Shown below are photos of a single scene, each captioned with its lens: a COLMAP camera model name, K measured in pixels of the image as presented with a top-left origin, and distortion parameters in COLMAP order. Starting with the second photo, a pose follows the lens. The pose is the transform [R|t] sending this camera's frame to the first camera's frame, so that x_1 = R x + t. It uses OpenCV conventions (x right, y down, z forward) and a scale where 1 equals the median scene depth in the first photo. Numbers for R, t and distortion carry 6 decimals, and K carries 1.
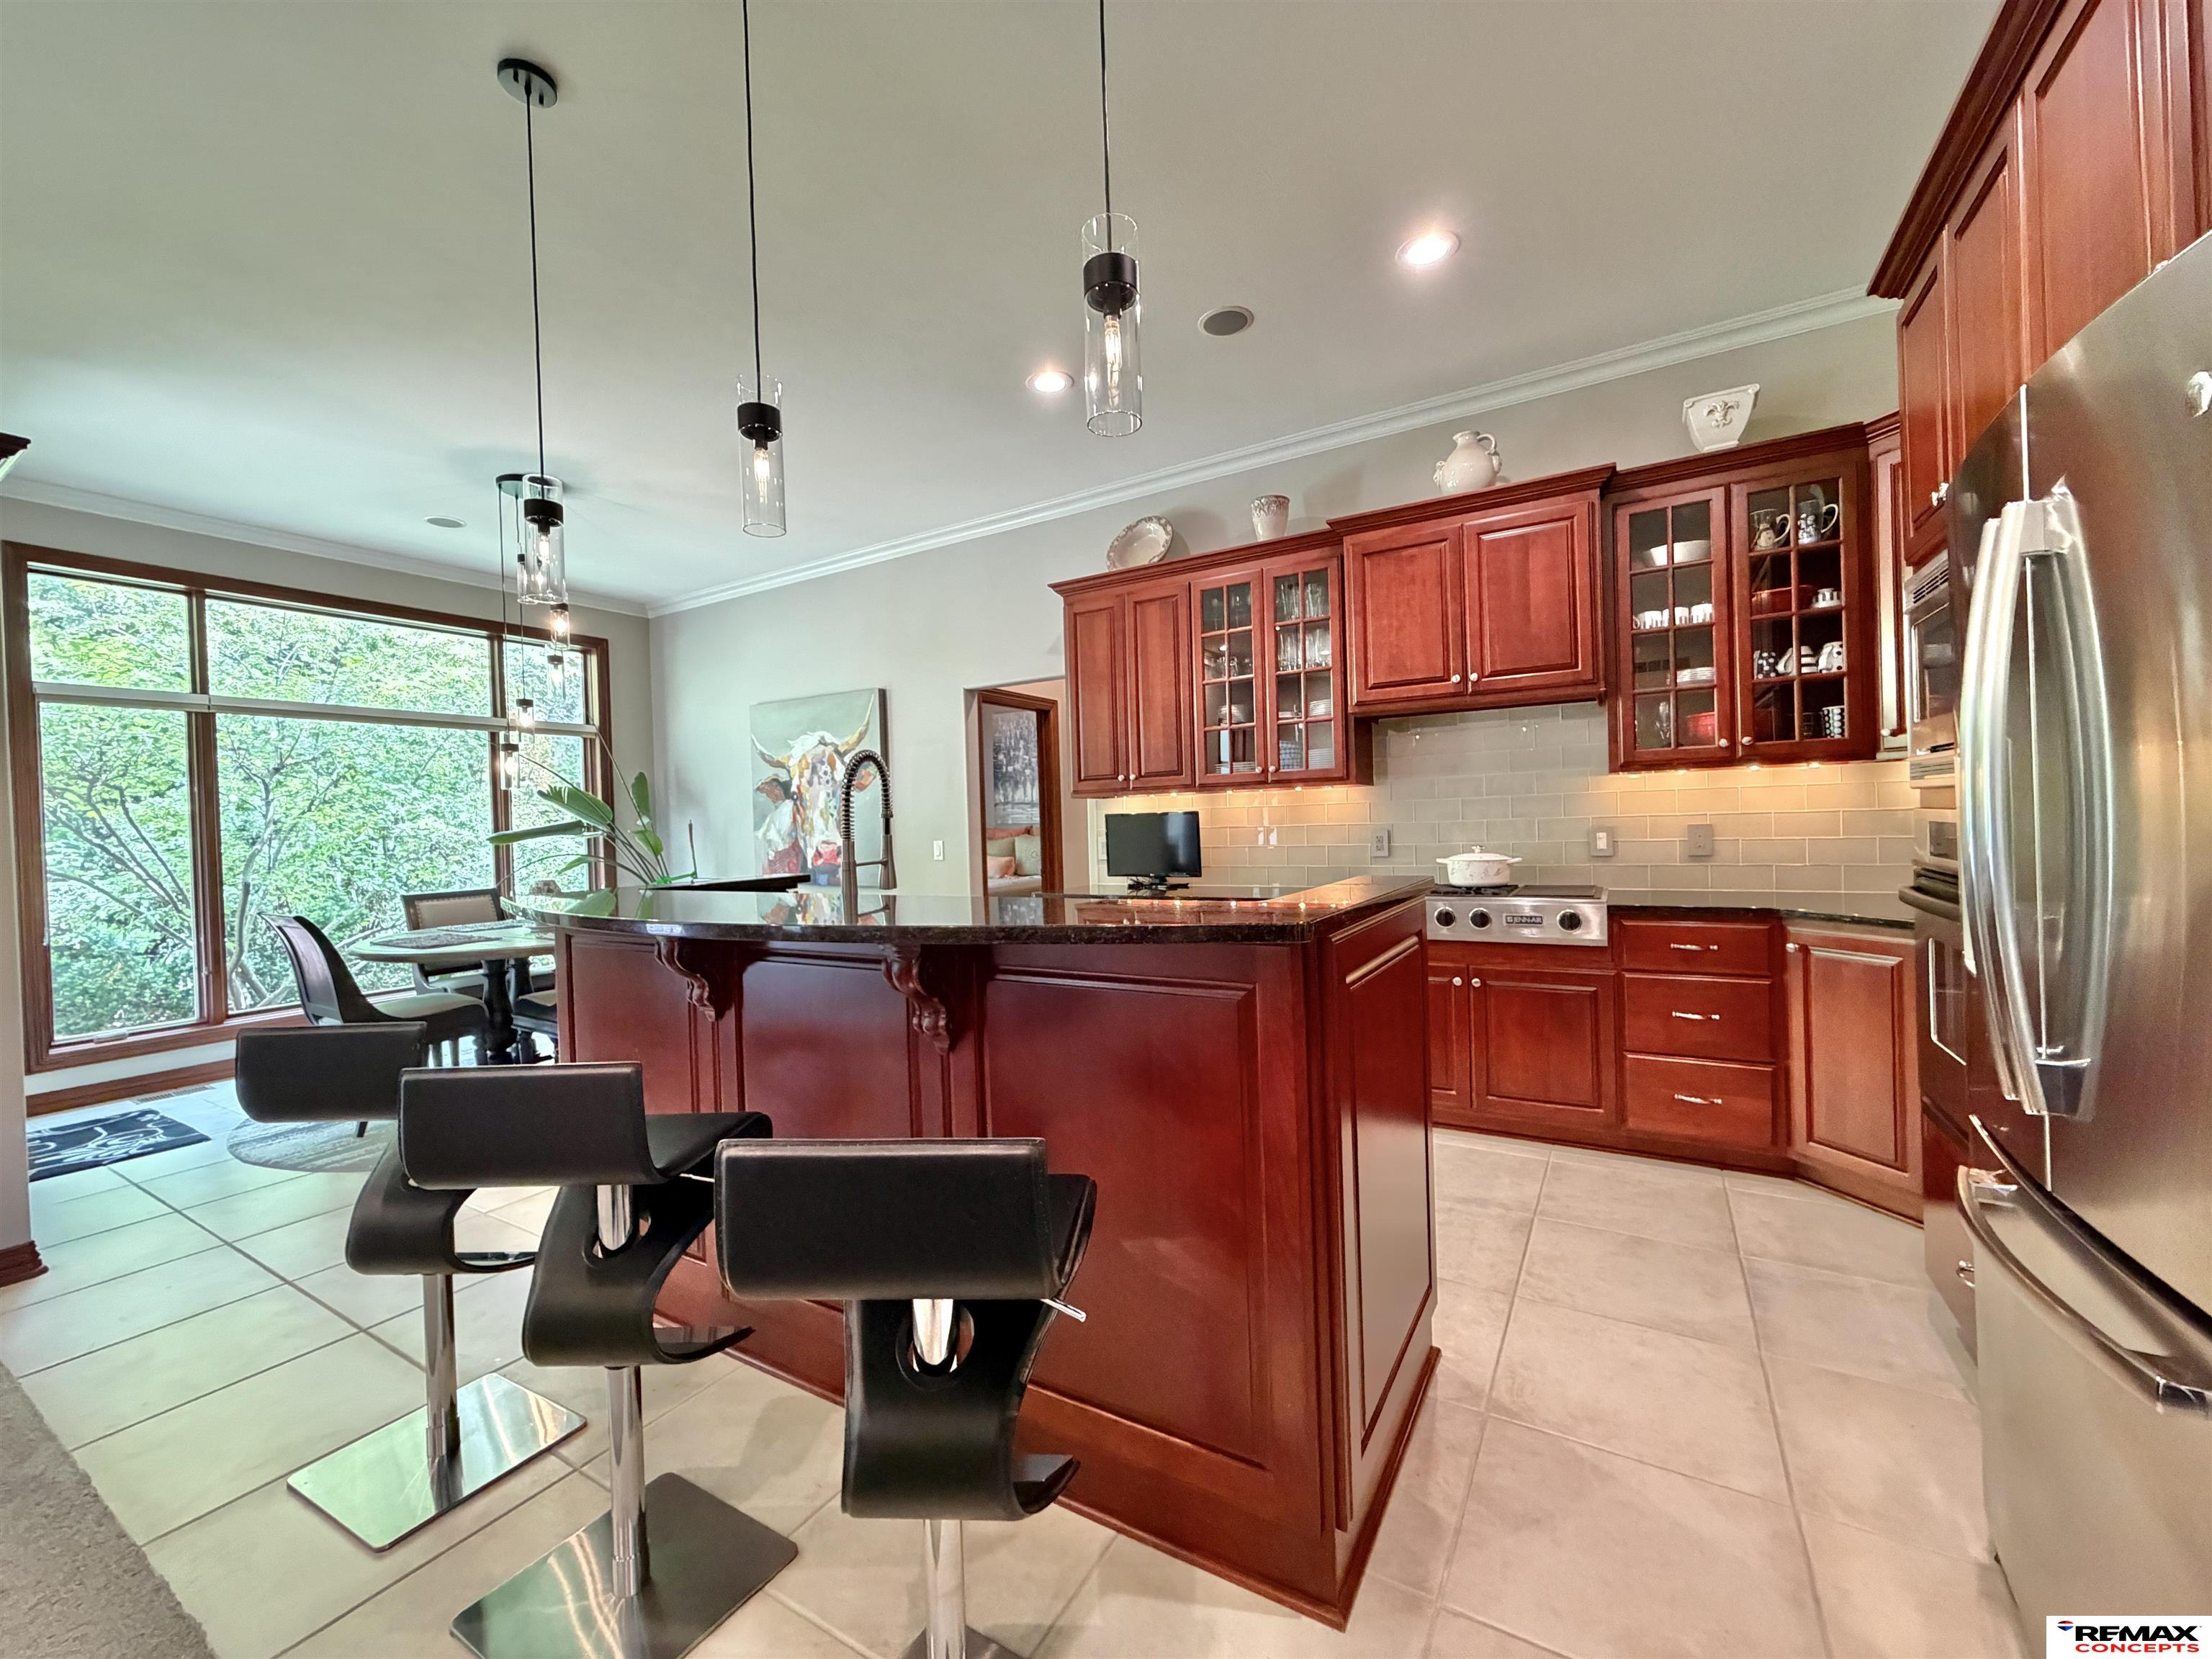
lens RADIAL K [[882.0, 0, 1106.0], [0, 882.0, 829.5], [0, 0, 1]] dist [-0.001318, 0.000286]
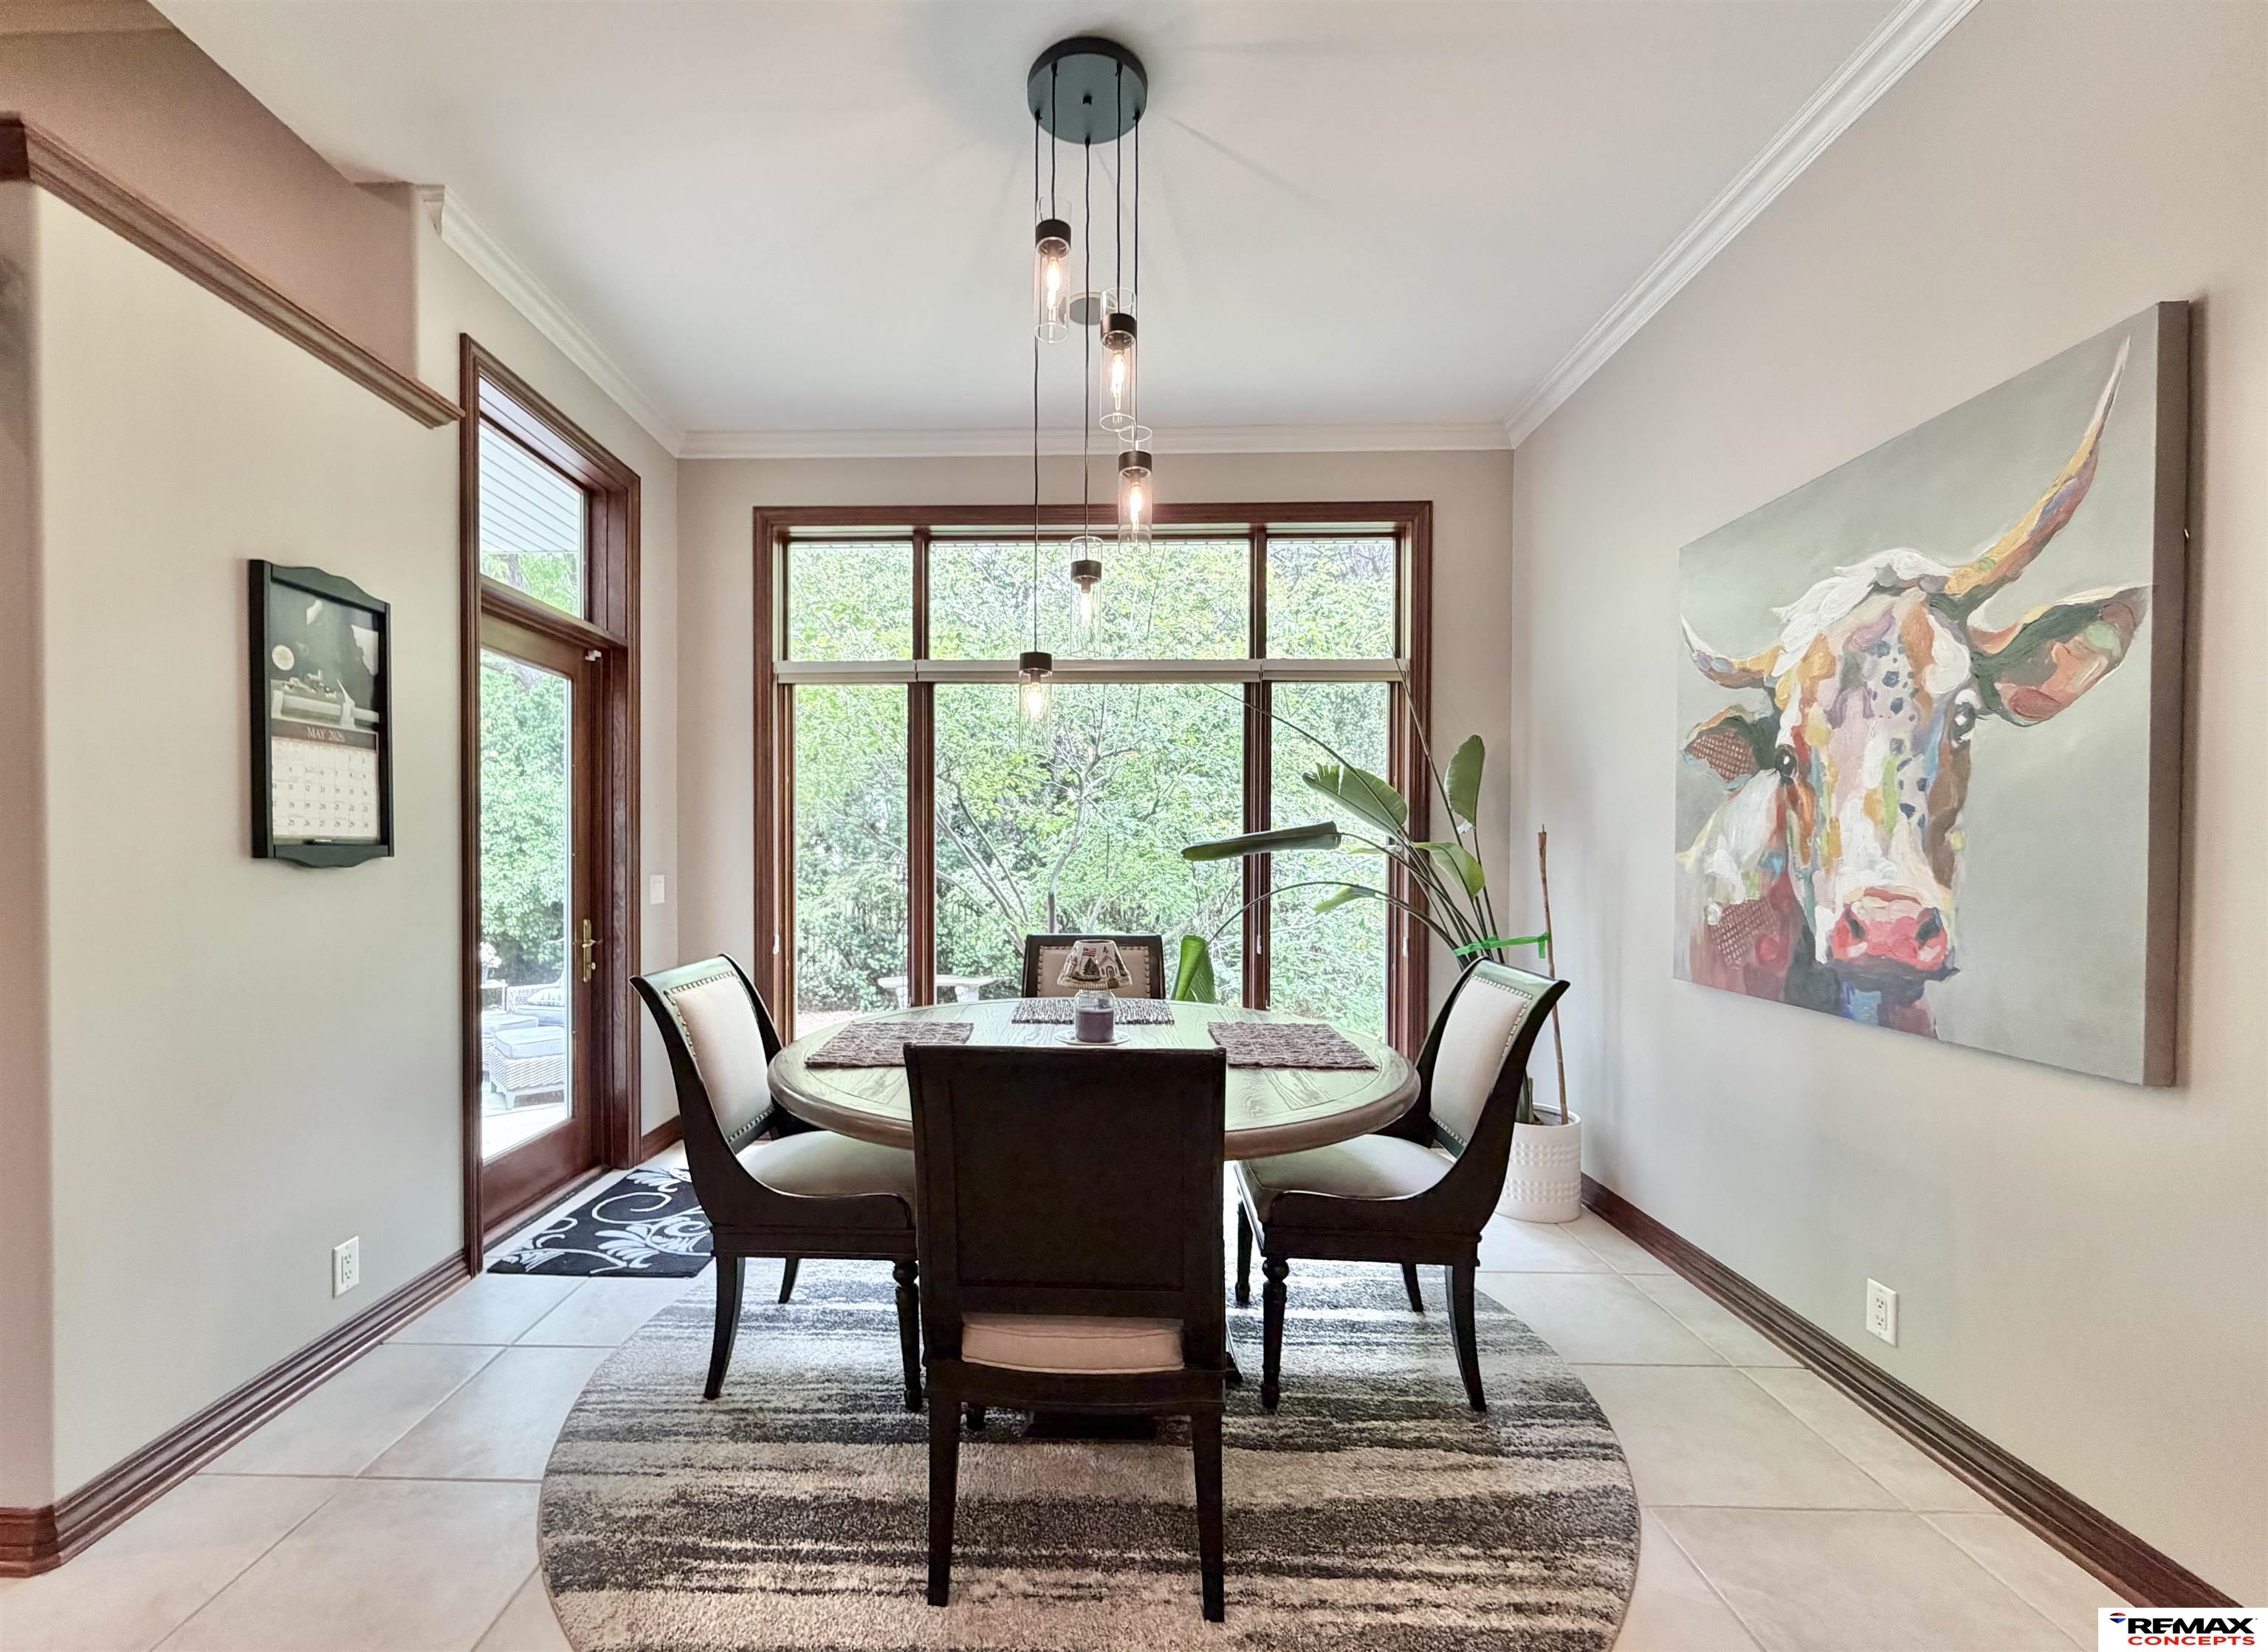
lens RADIAL K [[959.3, 0, 1051.7], [0, 959.3, 866.4], [0, 0, 1]] dist [-0.000309, -0.000364]
pose [[0.478694, 0.046449, -0.876752, -0.151206], [-0.025514, 0.998914, 0.038991, -0.001355], [0.877611, 0.003705, 0.479359, 0.551595]]
